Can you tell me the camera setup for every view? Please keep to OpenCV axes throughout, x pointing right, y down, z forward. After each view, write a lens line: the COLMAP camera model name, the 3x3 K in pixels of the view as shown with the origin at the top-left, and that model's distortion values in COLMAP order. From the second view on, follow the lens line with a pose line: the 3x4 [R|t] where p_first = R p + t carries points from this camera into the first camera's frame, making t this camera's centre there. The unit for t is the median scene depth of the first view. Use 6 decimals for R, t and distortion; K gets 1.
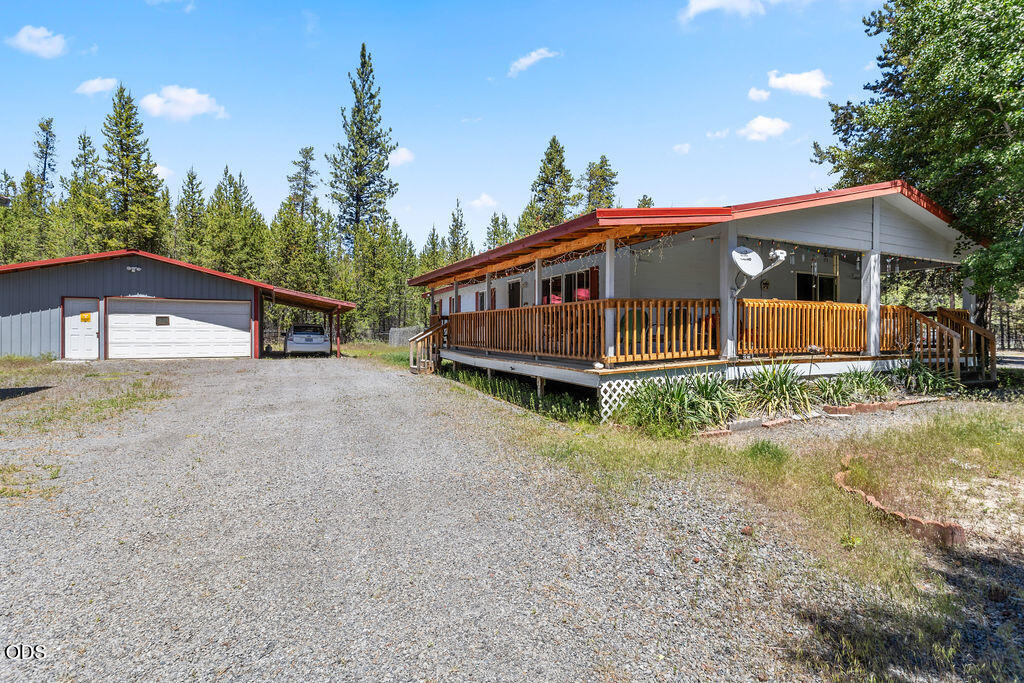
lens RADIAL K [[492.0, 0, 512.0], [0, 492.0, 341.5], [0, 0, 1]] dist [-0.000884, -0.000126]
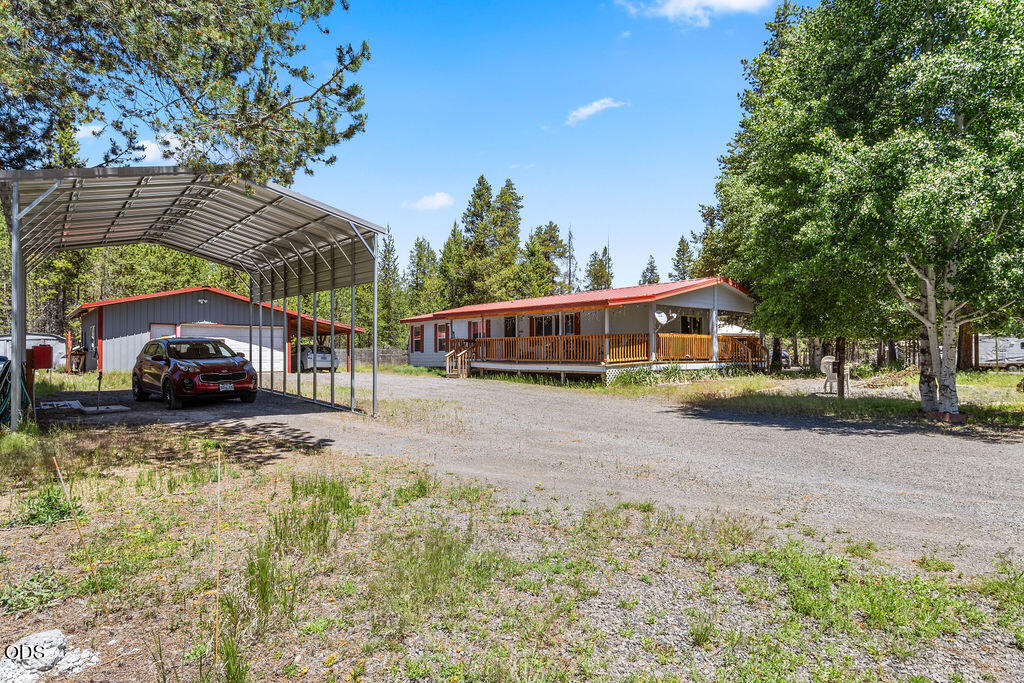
lens RADIAL K [[588.5, 0, 512.3], [0, 588.5, 367.4], [0, 0, 1]] dist [-0.003839, -0.000385]
pose [[0.971240, -0.009145, 0.237926, -0.716673], [0.008686, 0.999958, 0.002977, 0.045473], [-0.237943, -0.000824, 0.971279, -1.263721]]
